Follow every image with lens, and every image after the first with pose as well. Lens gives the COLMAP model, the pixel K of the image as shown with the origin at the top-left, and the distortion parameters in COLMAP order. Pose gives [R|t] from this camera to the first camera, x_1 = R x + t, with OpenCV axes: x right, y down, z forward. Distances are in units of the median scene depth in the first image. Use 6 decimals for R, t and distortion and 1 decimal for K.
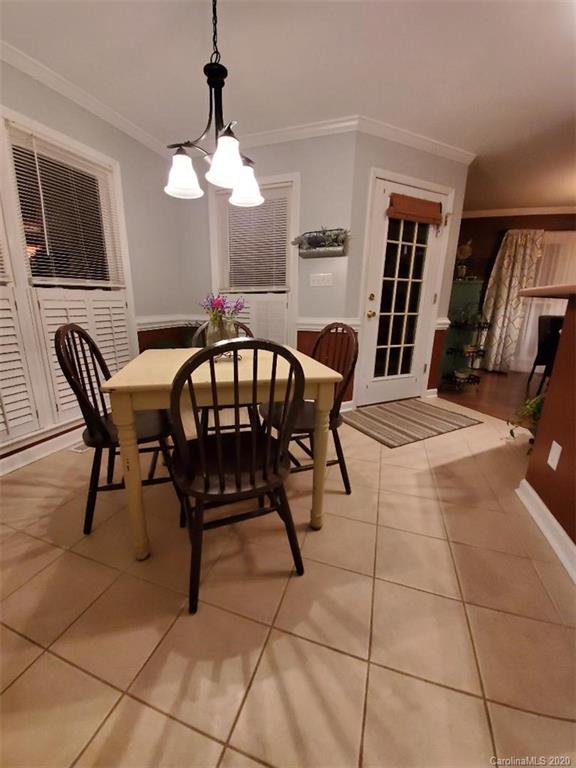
lens RADIAL K [[303.7, 0, 286.6], [0, 303.7, 385.3], [0, 0, 1]] dist [-0.014486, -0.001753]
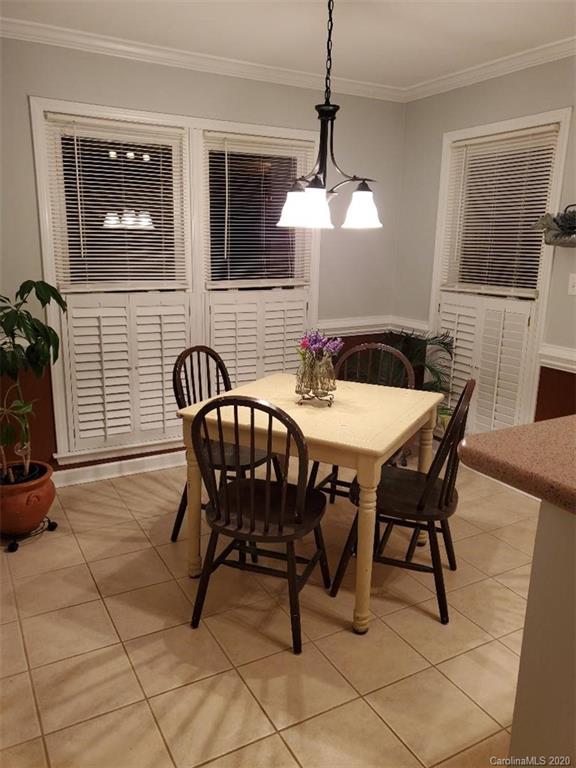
lens RADIAL K [[605.1, 0, 287.2], [0, 605.1, 385.8], [0, 0, 1]] dist [0.060424, -0.078585]
pose [[0.740327, 0.160324, -0.652849, 0.812716], [-0.188824, 0.981641, 0.026943, -0.150198], [0.645183, 0.103327, 0.757009, -0.358567]]
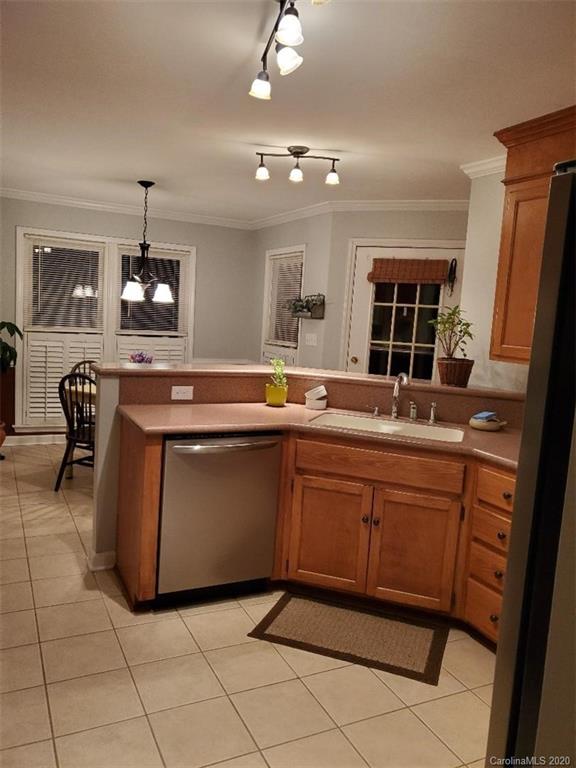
lens RADIAL K [[605.1, 0, 286.4], [0, 605.1, 384.9], [0, 0, 1]] dist [0.060424, -0.078585]
pose [[0.702584, 0.116629, -0.701979, 2.550408], [-0.241281, 0.967085, -0.080814, -0.028526], [0.669447, 0.226152, 0.707598, -0.784772]]
